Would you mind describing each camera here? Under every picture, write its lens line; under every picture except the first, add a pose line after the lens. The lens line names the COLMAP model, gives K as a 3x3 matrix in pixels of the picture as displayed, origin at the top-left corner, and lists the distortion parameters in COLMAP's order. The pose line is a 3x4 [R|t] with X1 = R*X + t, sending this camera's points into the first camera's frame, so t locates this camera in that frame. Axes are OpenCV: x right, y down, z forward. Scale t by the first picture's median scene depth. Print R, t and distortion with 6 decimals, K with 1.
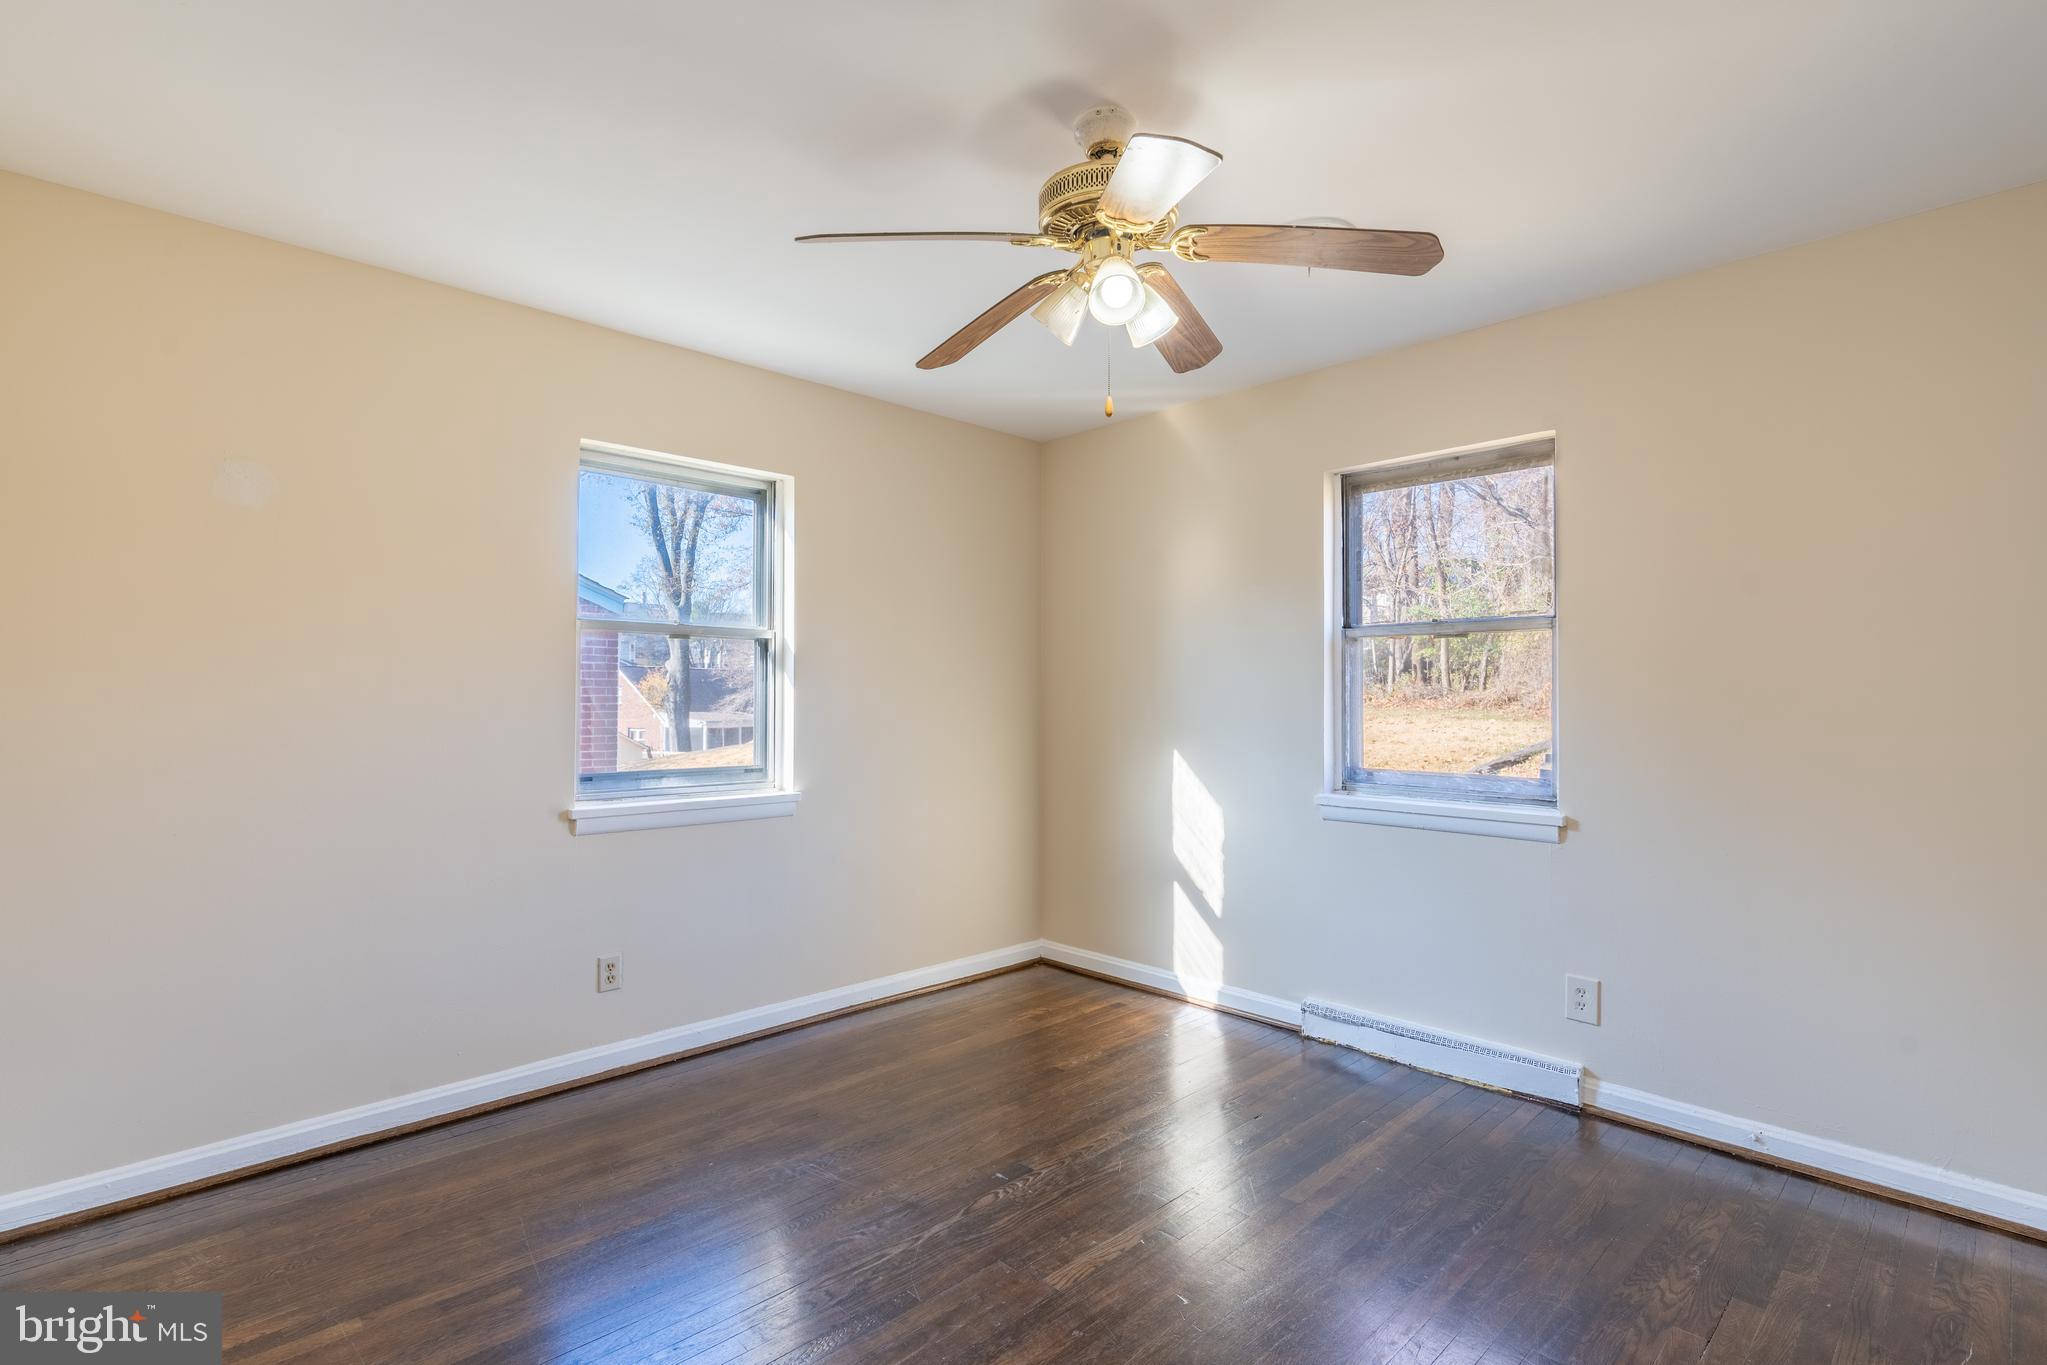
lens RADIAL K [[968.3, 0, 1023.5], [0, 968.3, 682.5], [0, 0, 1]] dist [0.000609, 0.000561]
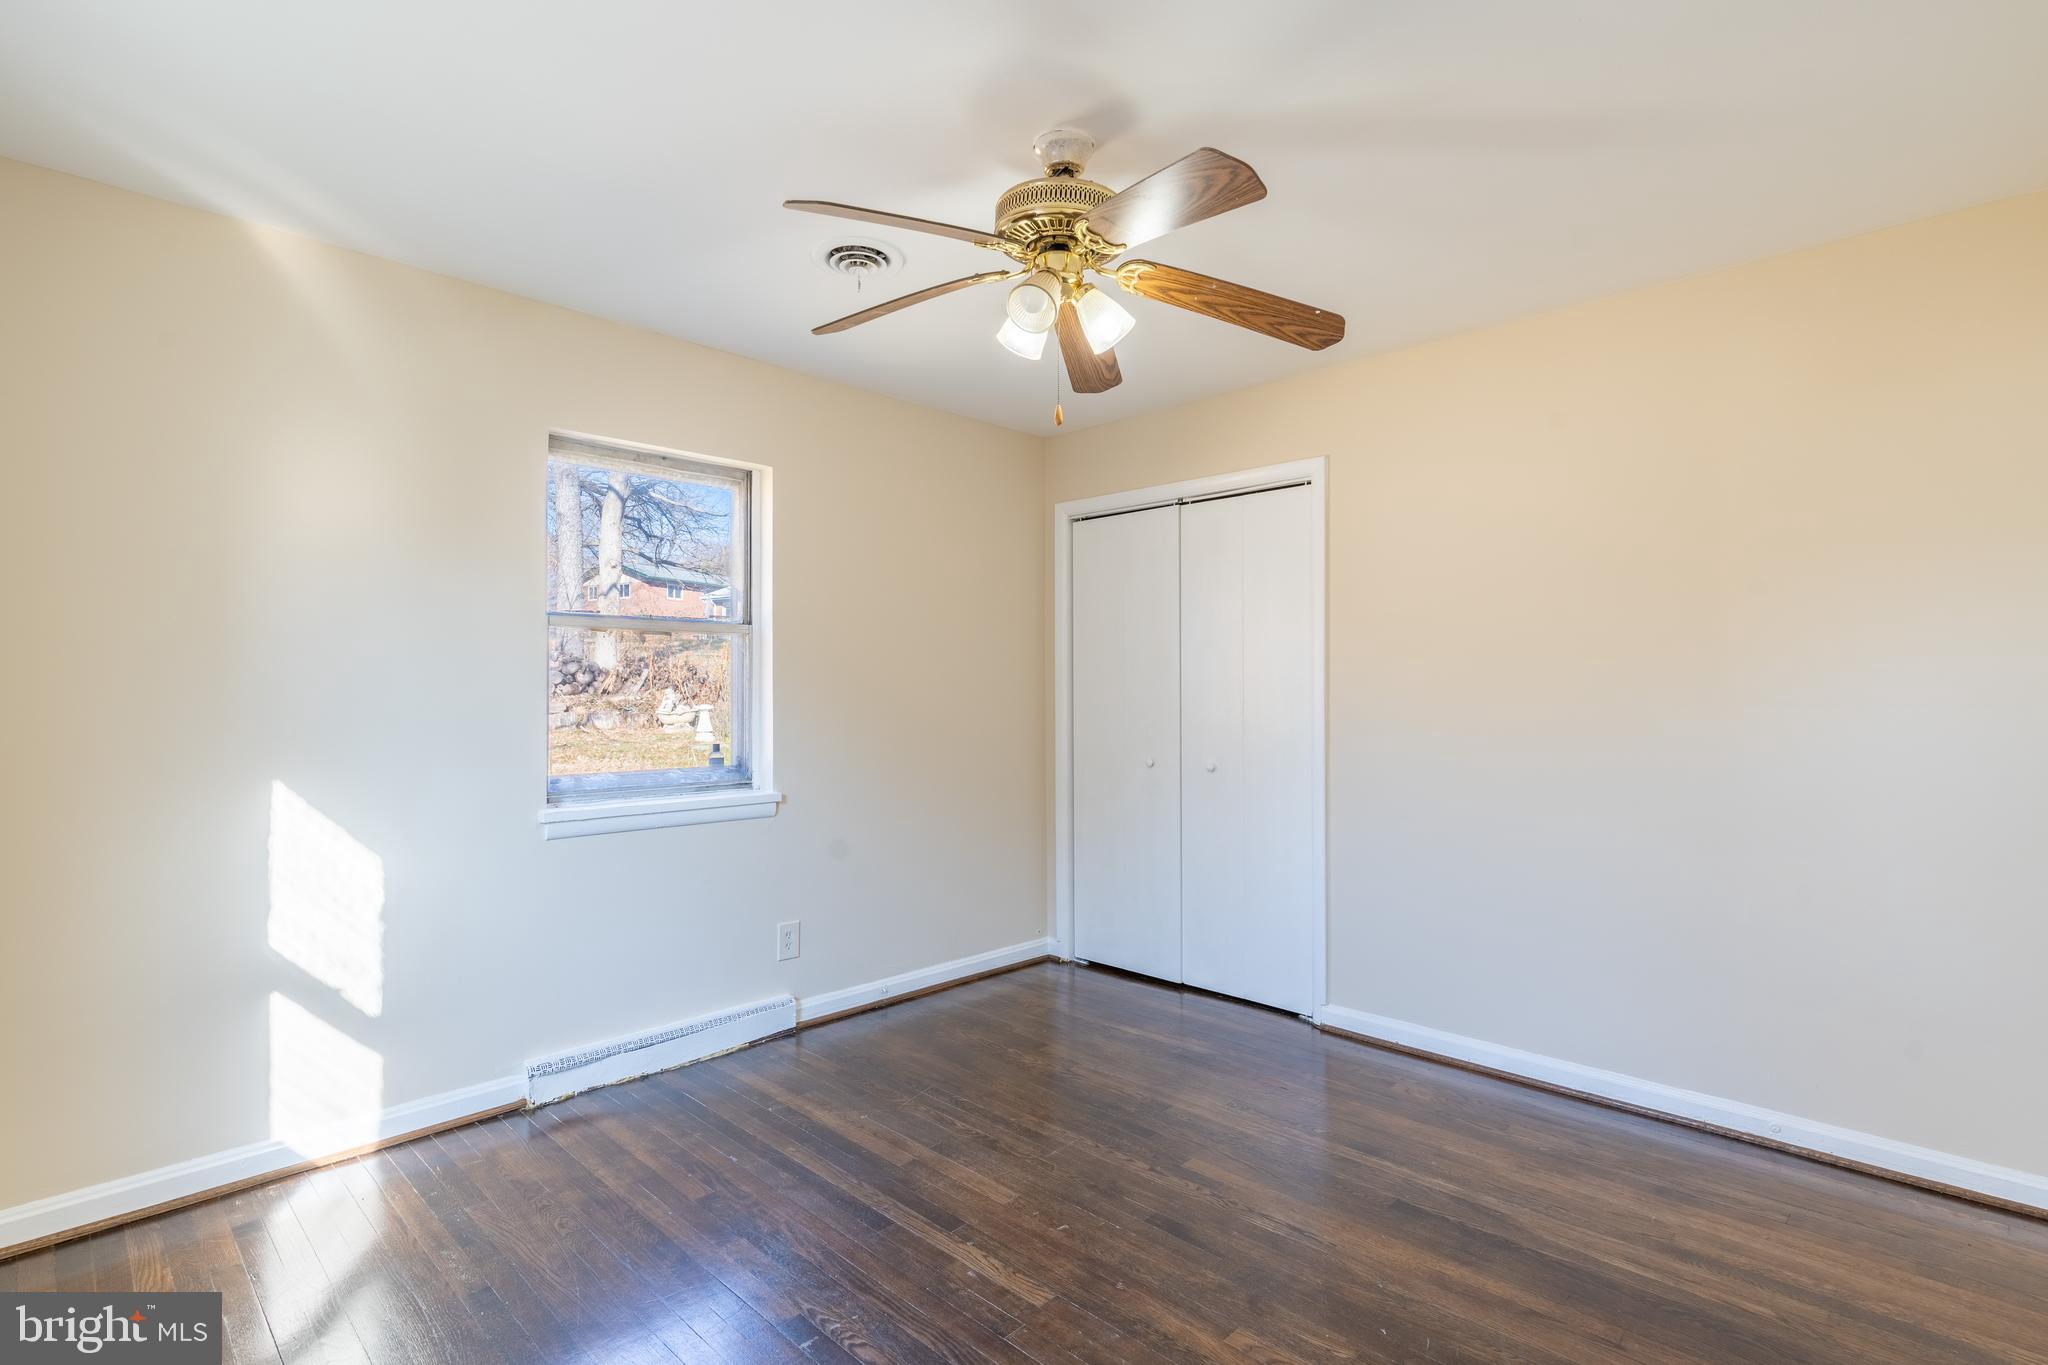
lens RADIAL K [[968.8, 0, 1024.0], [0, 968.8, 682.5], [0, 0, 1]] dist [0.000609, 0.000561]
pose [[-0.021023, 0.009642, 0.999732, -0.582295], [-0.009360, 0.999908, -0.009841, 0.008975], [-0.999735, -0.009565, -0.020931, 0.647066]]
